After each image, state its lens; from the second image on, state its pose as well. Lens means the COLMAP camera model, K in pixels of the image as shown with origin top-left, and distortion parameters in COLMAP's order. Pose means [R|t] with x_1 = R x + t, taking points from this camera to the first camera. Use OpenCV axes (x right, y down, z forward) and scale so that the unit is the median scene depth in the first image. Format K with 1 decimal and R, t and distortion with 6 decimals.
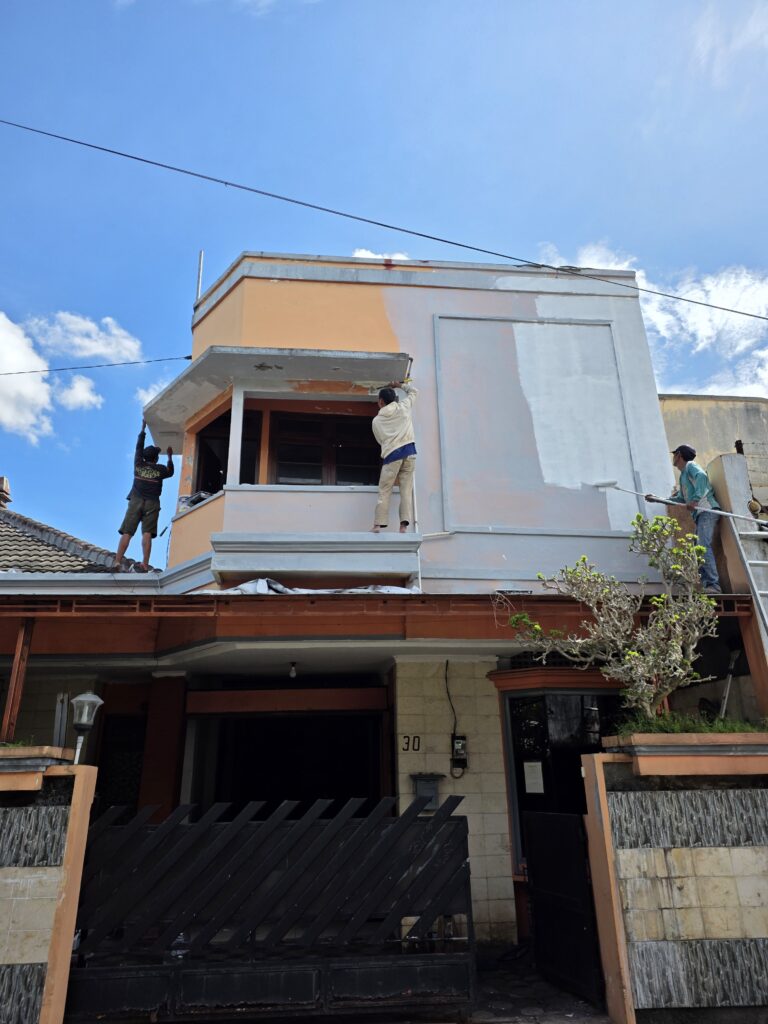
lens RADIAL K [[671.5, 0, 385.4], [0, 671.5, 506.2], [0, 0, 1]] dist [0.028662, -0.019054]
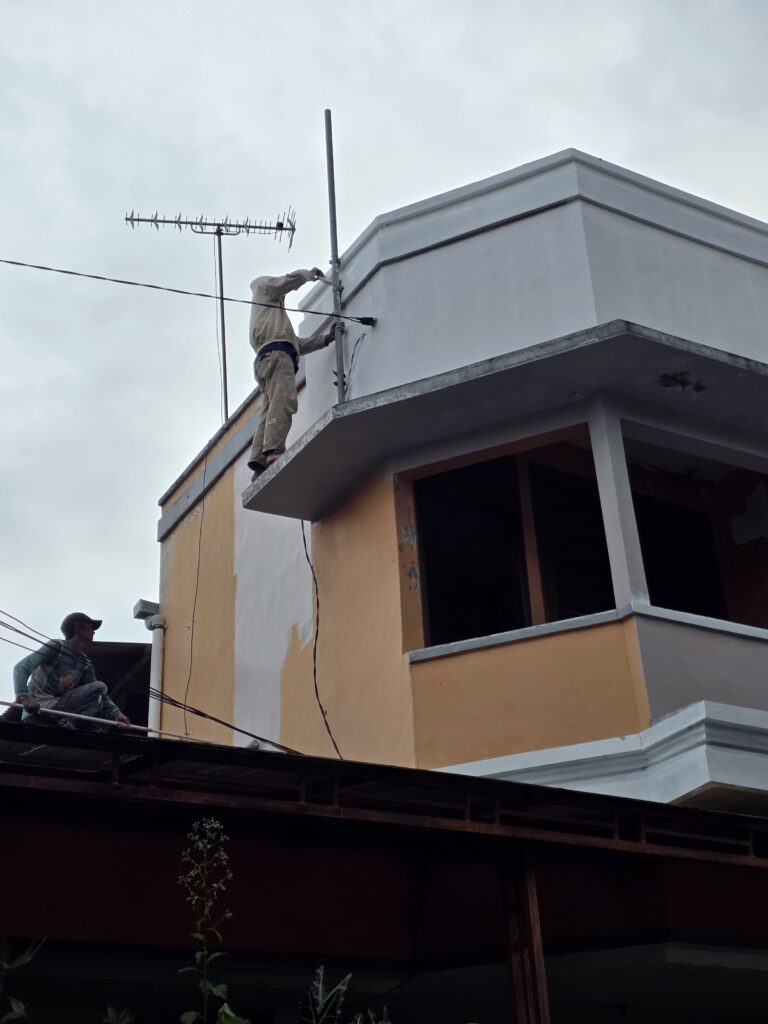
lens RADIAL K [[1353.2, 0, 382.8], [0, 1353.2, 504.8], [0, 0, 1]] dist [0.070377, 0.000000]
pose [[0.925576, 0.175086, 0.335639, -0.969611], [-0.122176, 0.977331, -0.172906, 0.116500], [-0.358304, 0.119031, 0.925986, 0.207997]]
